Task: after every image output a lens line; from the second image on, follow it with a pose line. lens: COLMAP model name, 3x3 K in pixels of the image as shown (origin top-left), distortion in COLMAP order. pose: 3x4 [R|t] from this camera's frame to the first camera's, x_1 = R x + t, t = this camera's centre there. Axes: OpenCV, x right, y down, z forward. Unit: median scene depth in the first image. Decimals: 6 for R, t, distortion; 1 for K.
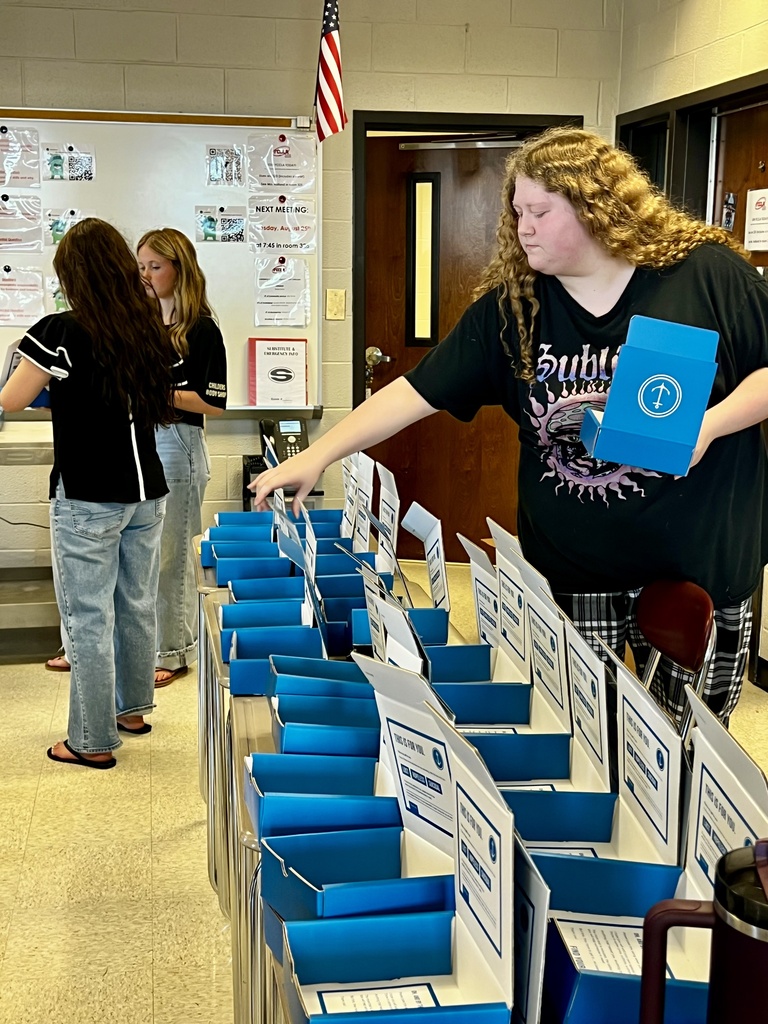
lens RADIAL K [[1350.2, 0, 384.0], [0, 1350.2, 512.0], [0, 0, 1]] dist [0.249596, -0.645075]
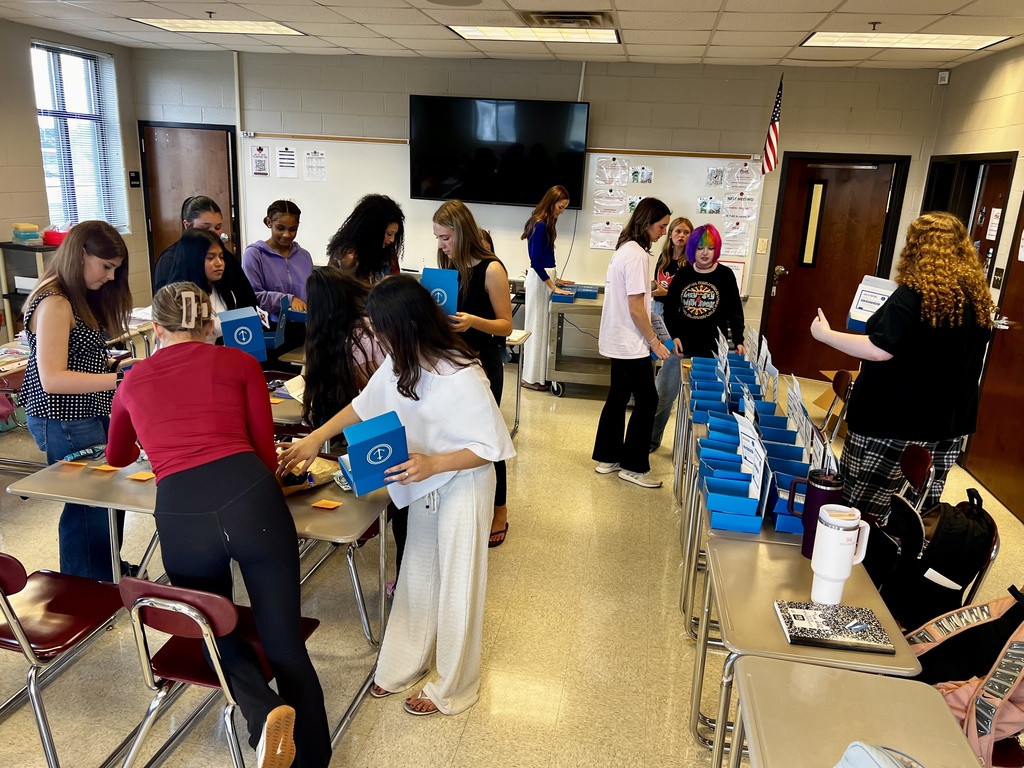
lens RADIAL K [[765.2, 0, 512.0], [0, 765.2, 384.0], [0, 0, 1]] dist [0.006419, 0.000541]
pose [[0.935945, 0.125701, -0.328948, 0.019023], [-0.100100, 0.990555, 0.093710, -0.021420], [0.337621, -0.054780, 0.939687, -0.236802]]
